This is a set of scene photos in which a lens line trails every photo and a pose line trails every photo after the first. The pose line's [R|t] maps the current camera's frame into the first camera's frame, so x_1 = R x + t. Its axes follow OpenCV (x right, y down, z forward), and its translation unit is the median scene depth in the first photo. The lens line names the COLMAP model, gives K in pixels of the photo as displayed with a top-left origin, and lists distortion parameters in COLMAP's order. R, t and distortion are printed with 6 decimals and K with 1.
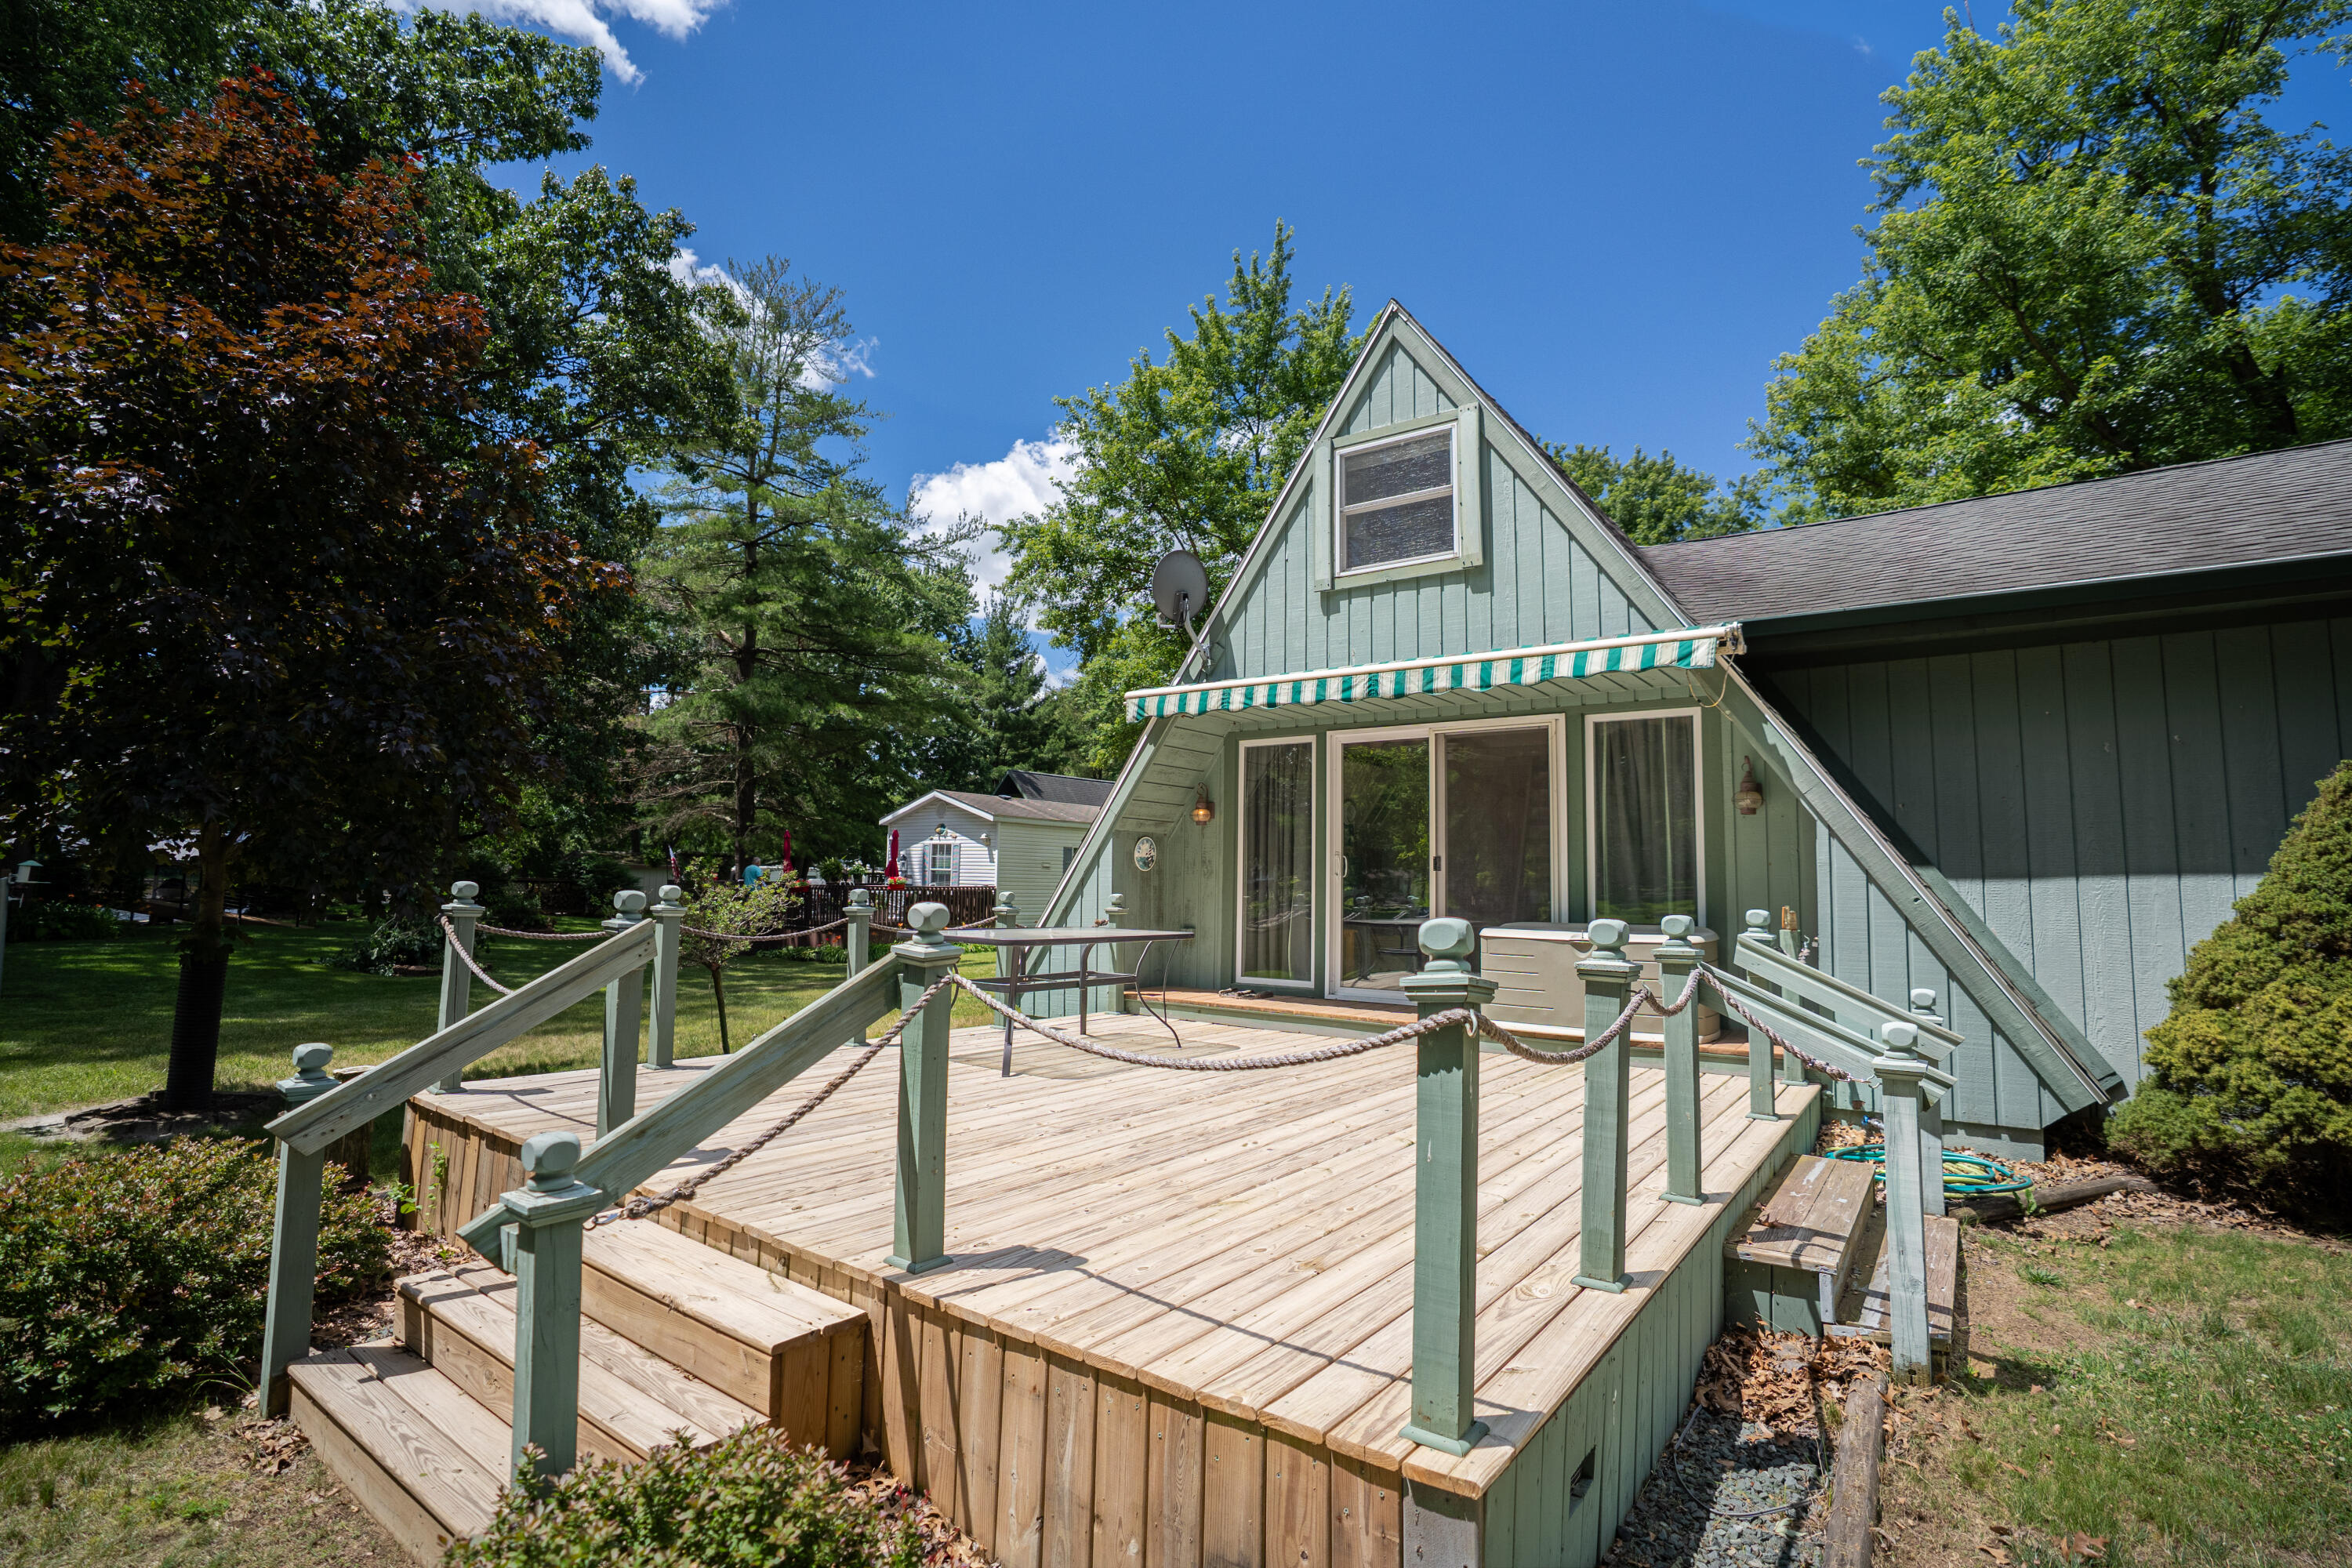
lens RADIAL K [[1096.8, 0, 1172.5], [0, 1096.8, 777.3], [0, 0, 1]] dist [-0.072011, 0.029836]
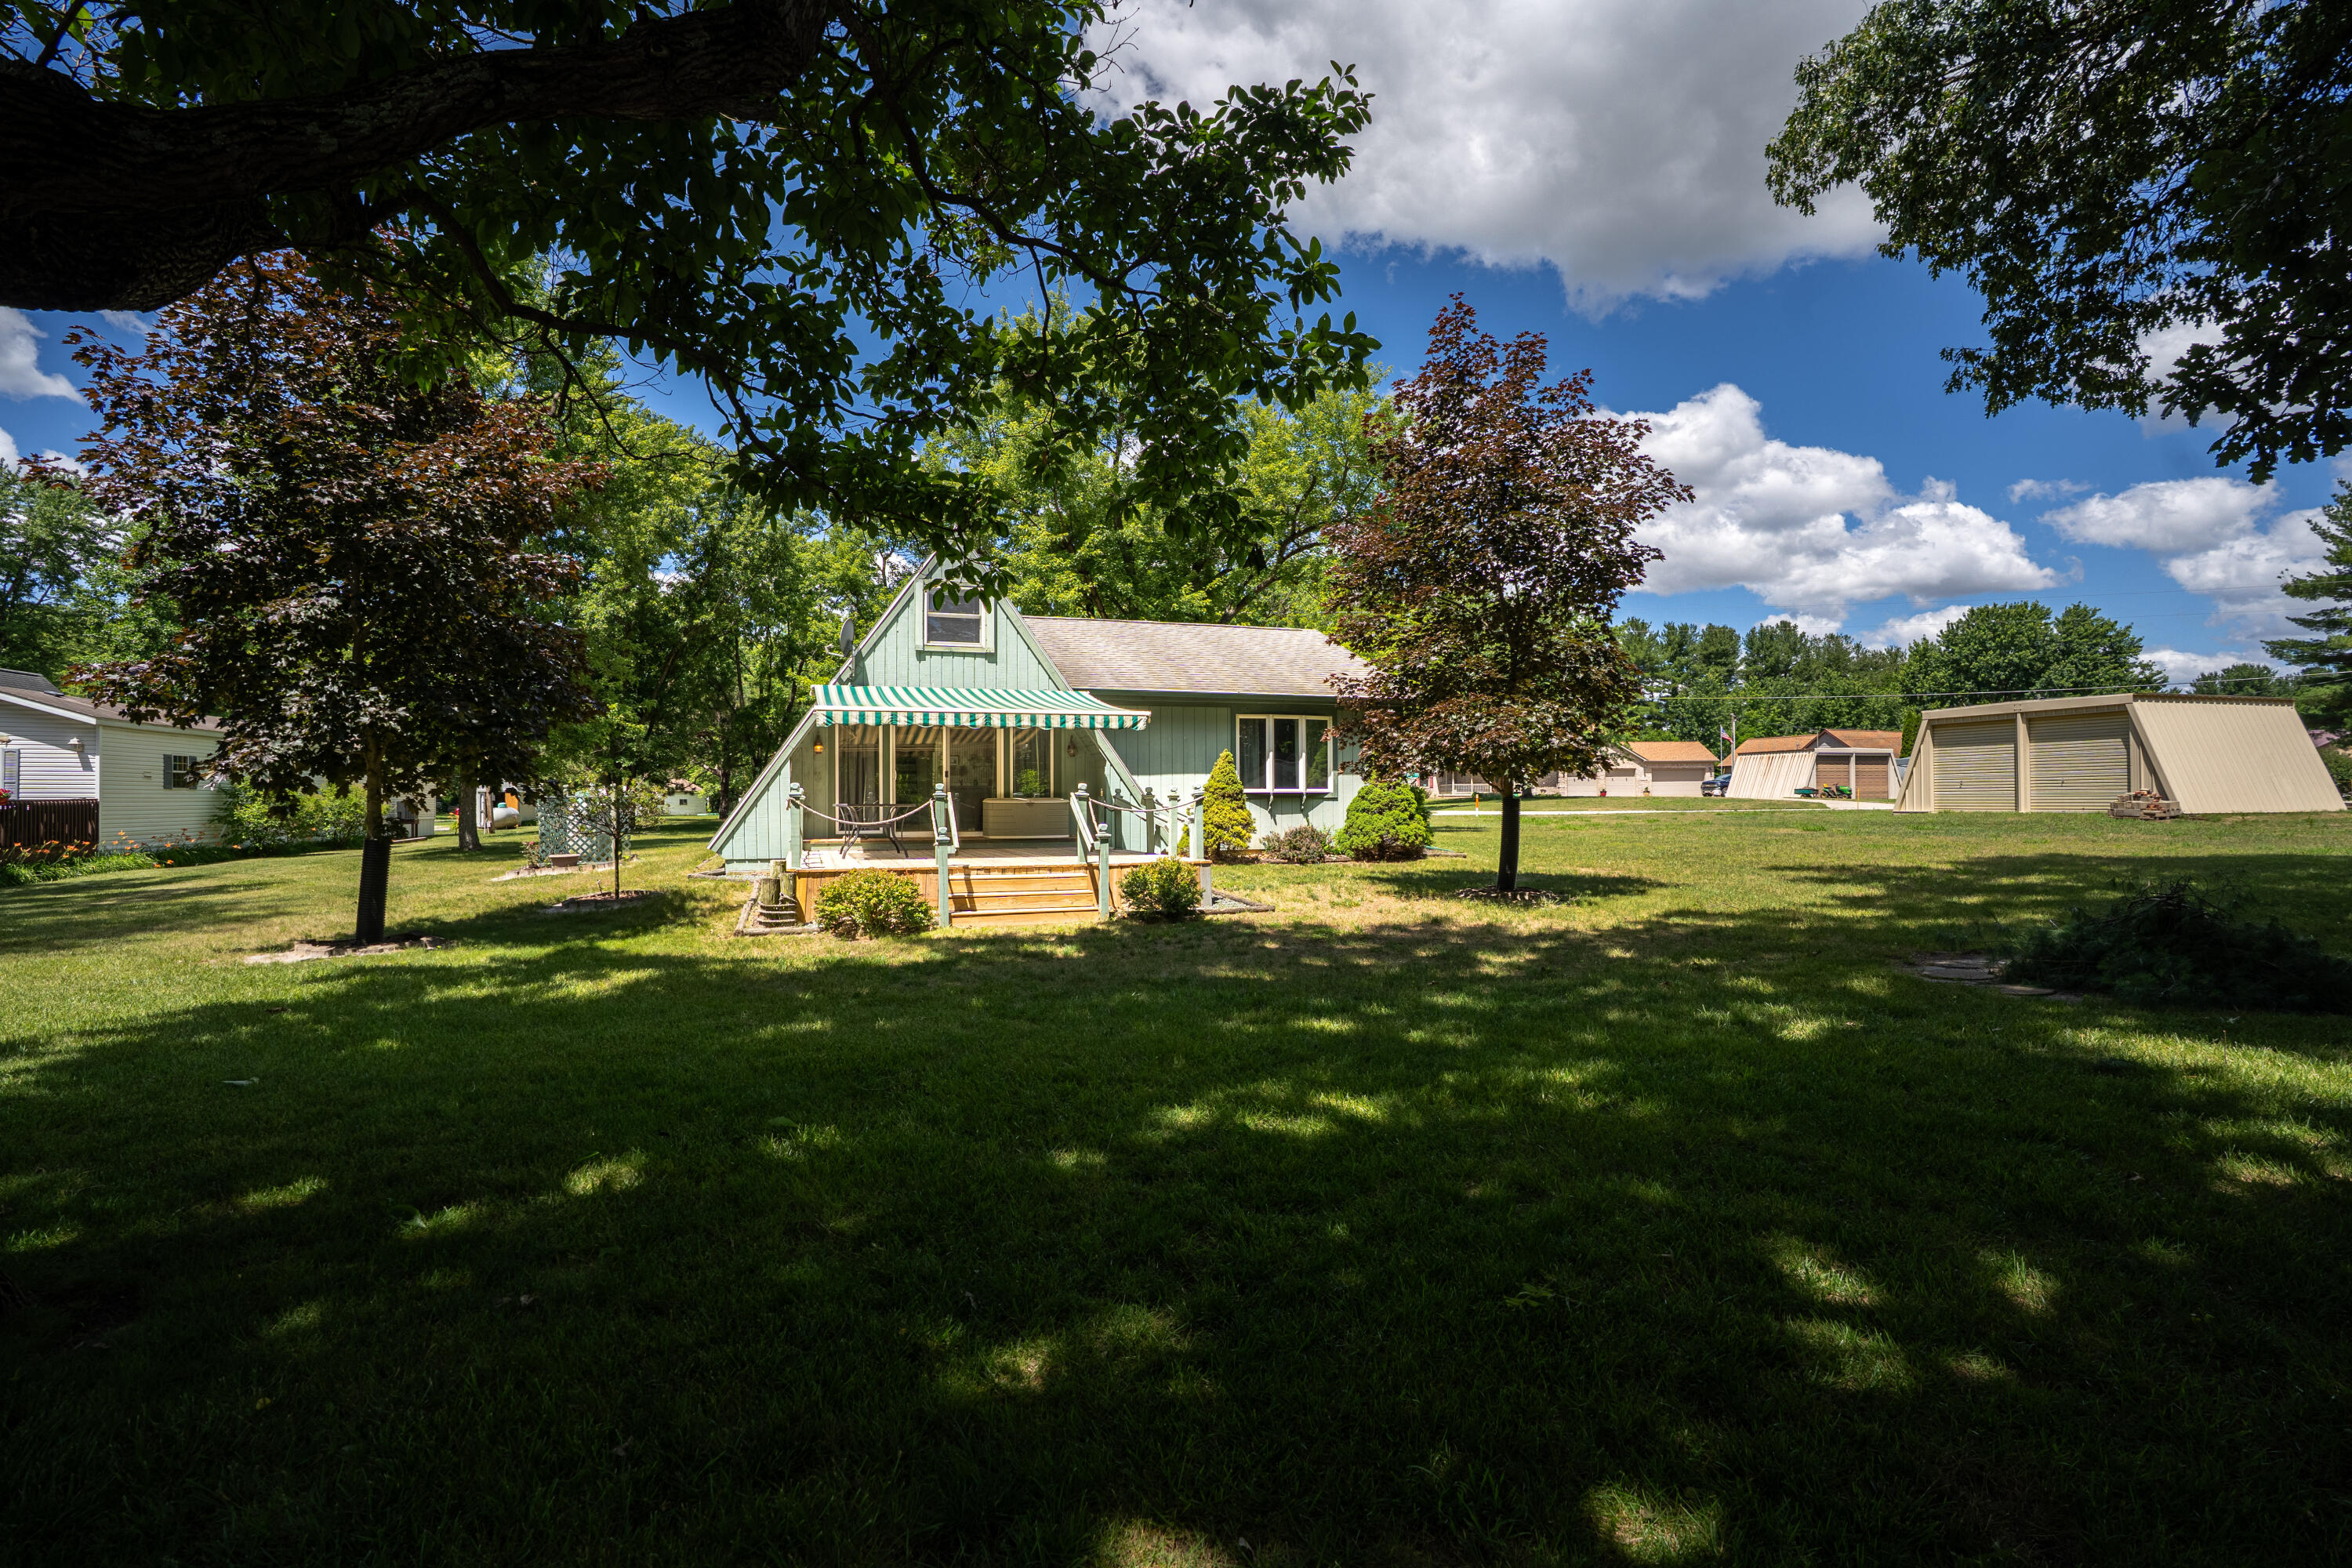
lens RADIAL K [[1096.8, 0, 1172.5], [0, 1096.8, 777.3], [0, 0, 1]] dist [-0.072011, 0.029836]
pose [[0.568404, -0.002942, 0.822744, -1.330769], [-0.064989, 0.996708, 0.048463, -0.053726], [-0.820179, -0.081016, 0.566342, -0.655814]]
